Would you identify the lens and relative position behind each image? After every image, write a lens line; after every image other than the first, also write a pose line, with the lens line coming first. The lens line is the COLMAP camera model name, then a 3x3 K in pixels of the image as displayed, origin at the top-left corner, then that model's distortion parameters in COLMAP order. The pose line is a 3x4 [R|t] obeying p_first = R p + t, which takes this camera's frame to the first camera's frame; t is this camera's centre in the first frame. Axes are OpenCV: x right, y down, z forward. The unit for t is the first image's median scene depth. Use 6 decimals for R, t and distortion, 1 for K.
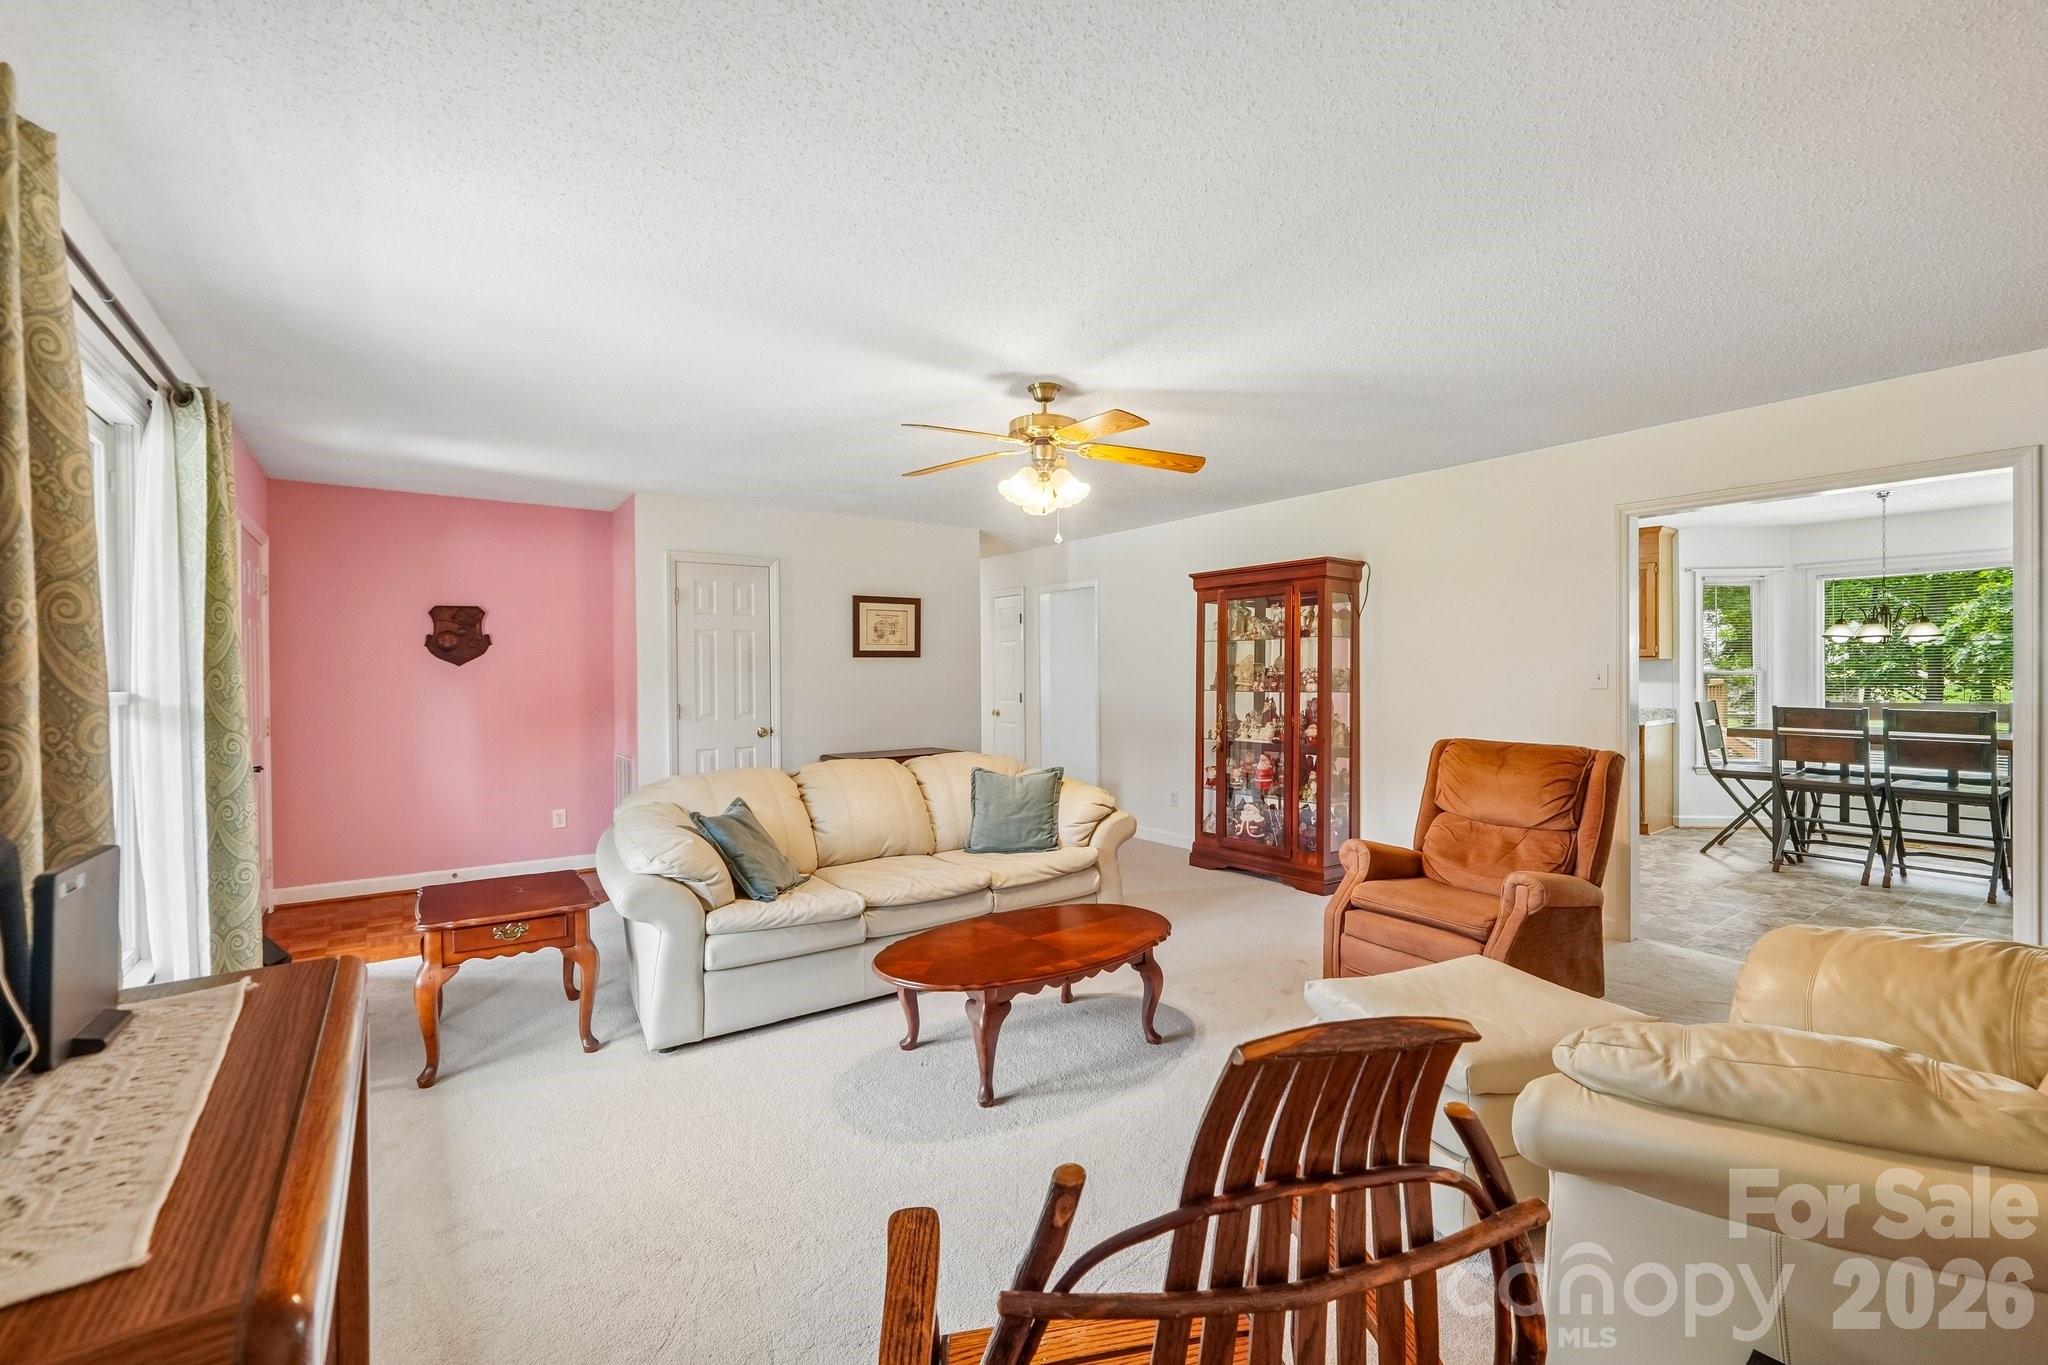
lens RADIAL K [[860.1, 0, 1019.9], [0, 860.1, 660.5], [0, 0, 1]] dist [-0.002519, 0.000162]
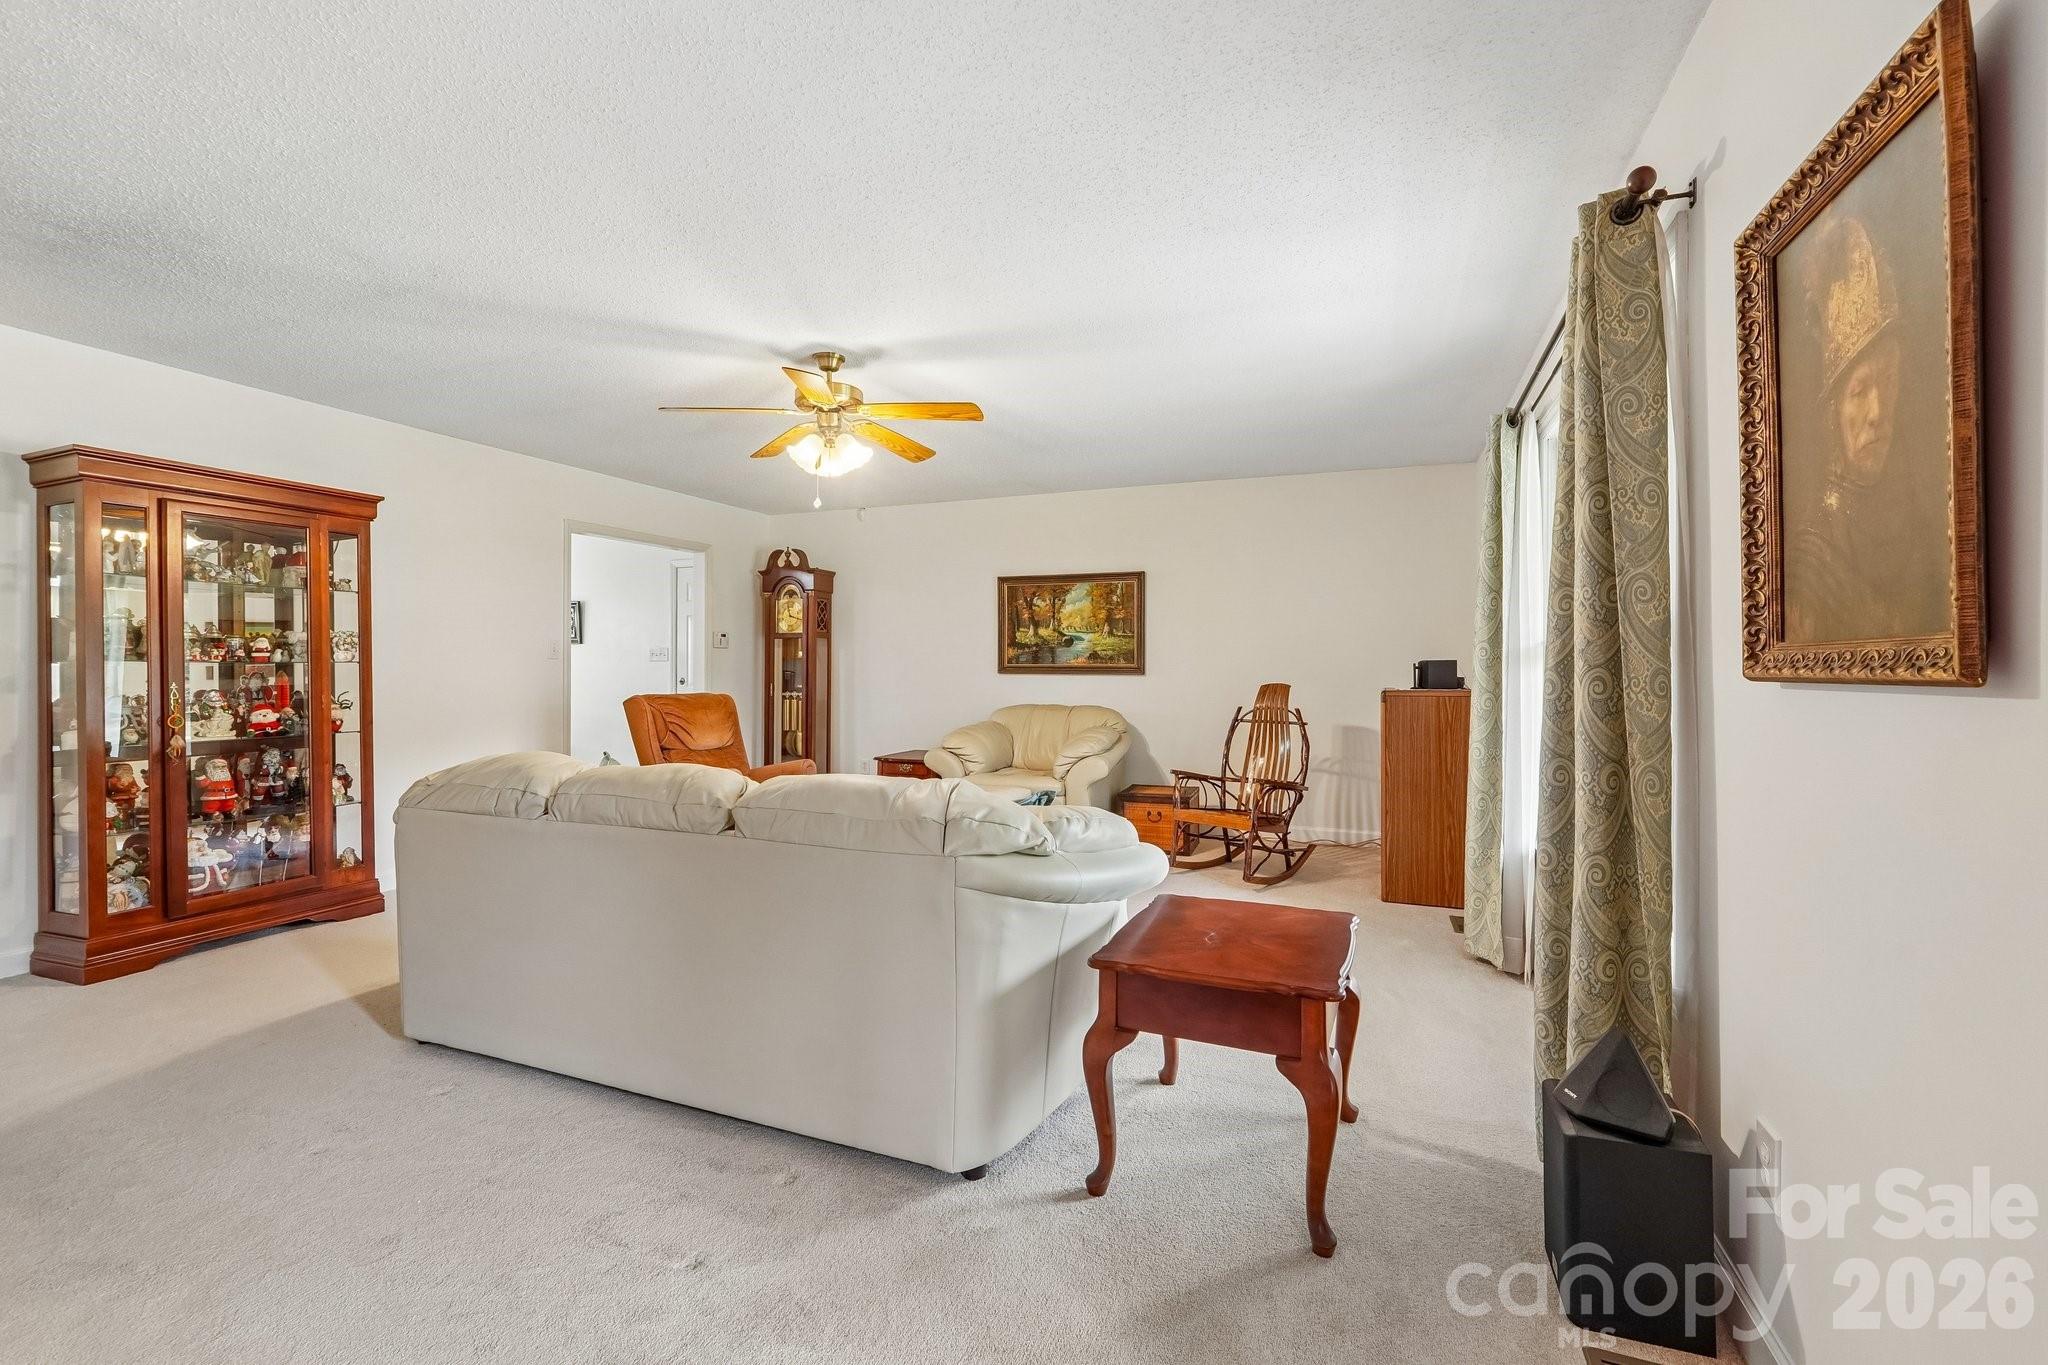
lens RADIAL K [[876.0, 0, 1031.0], [0, 876.0, 676.9], [0, 0, 1]] dist [-0.020398, 0.008473]
pose [[-0.549552, -0.003730, 0.835451, -0.620130], [-0.011416, 0.999930, -0.003045, 0.044256], [-0.835382, -0.011211, -0.549556, 0.857088]]
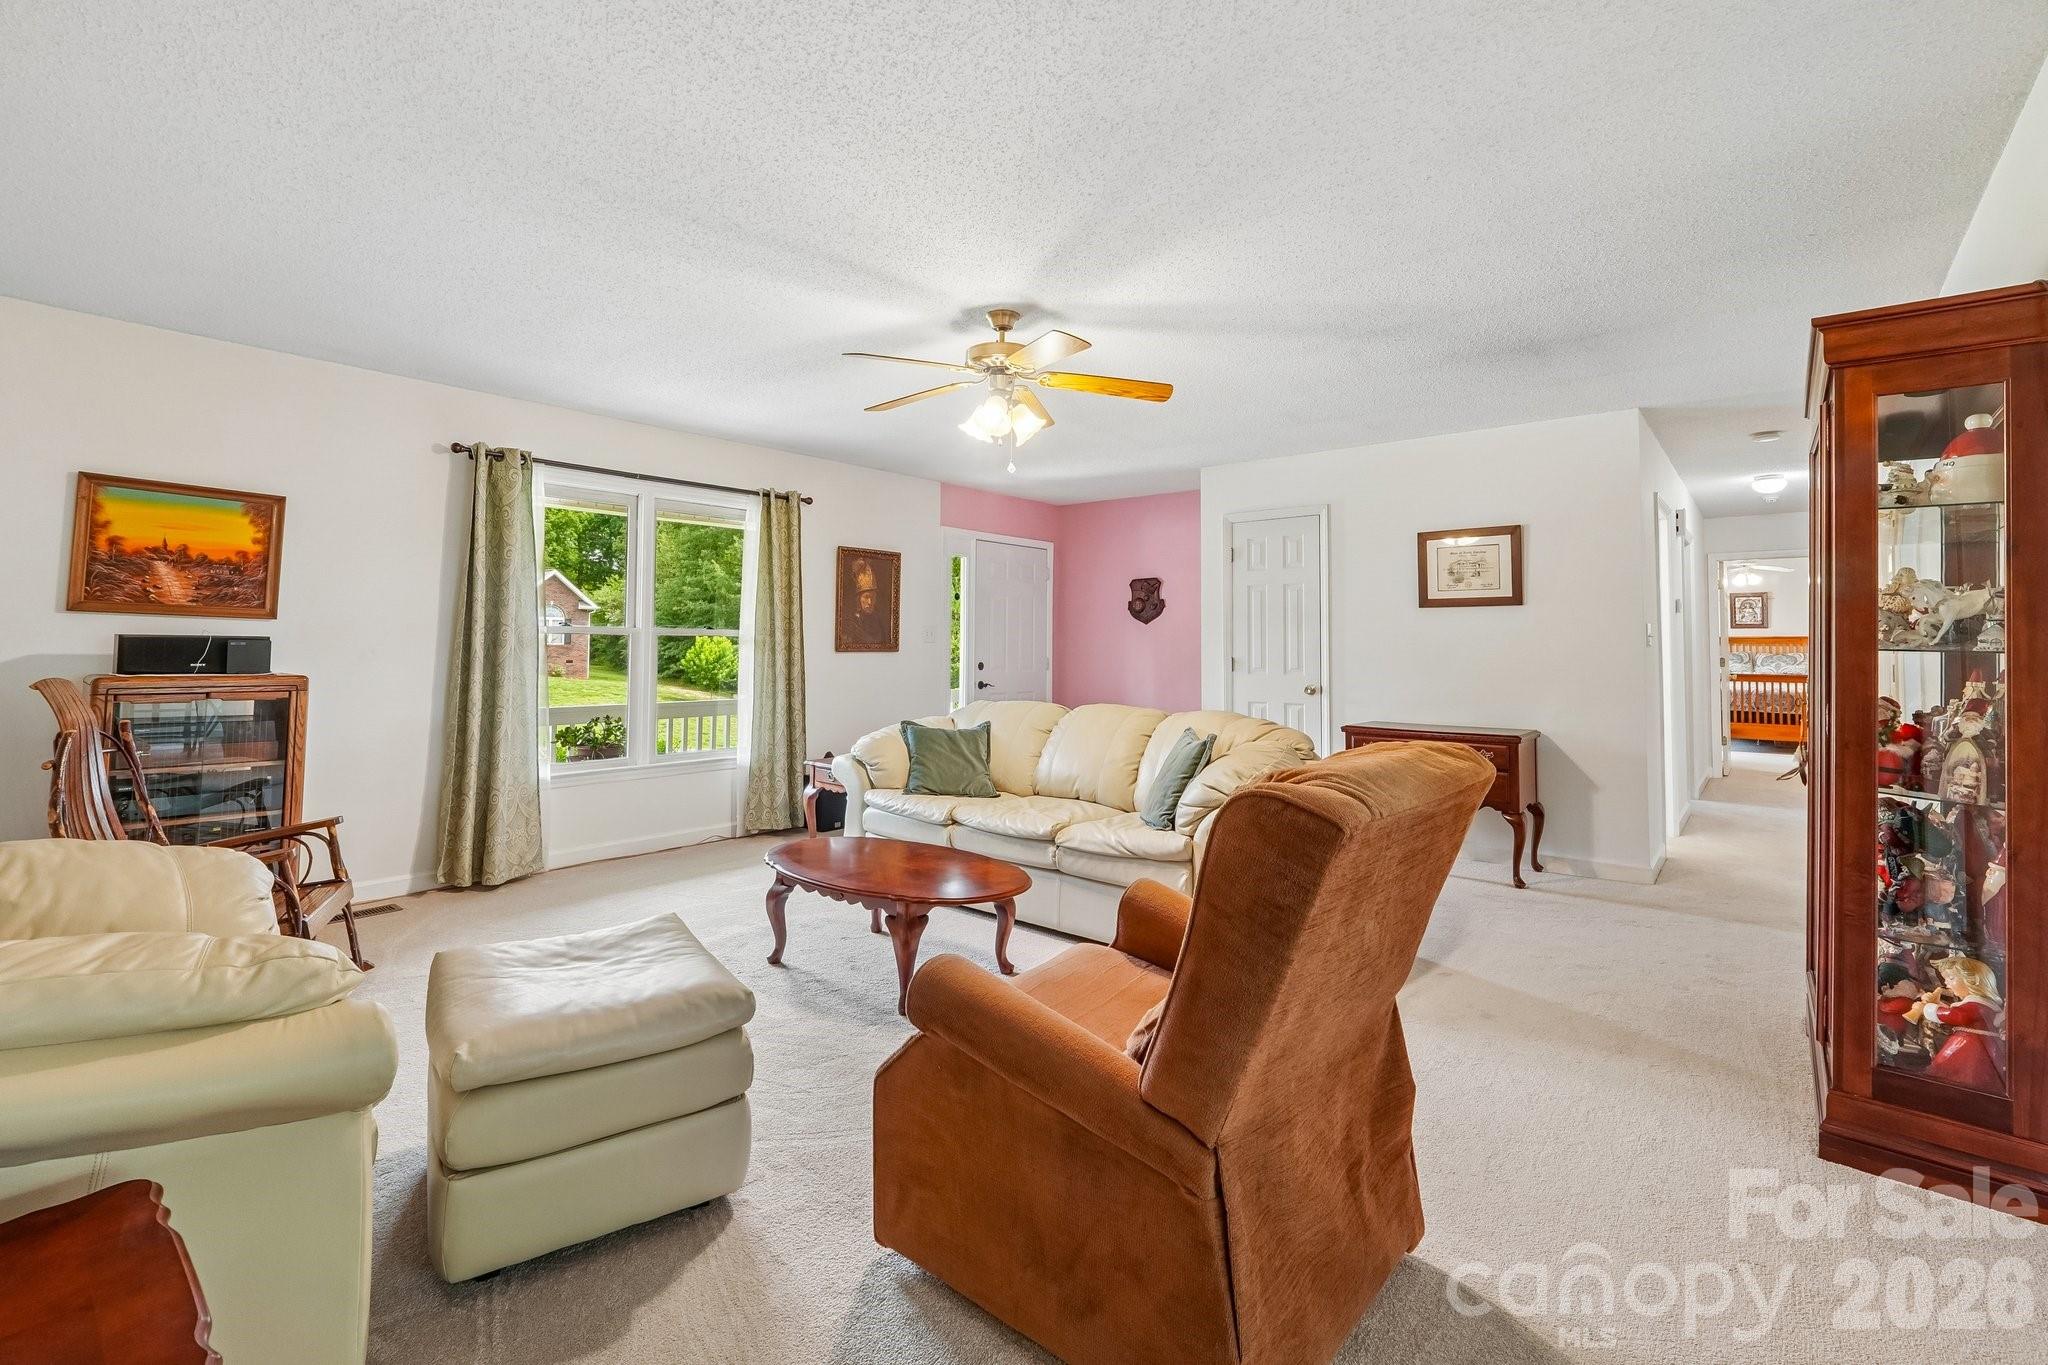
lens RADIAL K [[893.2, 0, 1028.4], [0, 893.2, 600.1], [0, 0, 1]] dist [-0.017121, 0.000414]
pose [[0.245432, -0.042775, -0.968470, 0.619080], [0.005133, 0.999069, -0.042826, 0.026802], [0.969400, 0.005539, 0.245423, 0.493165]]
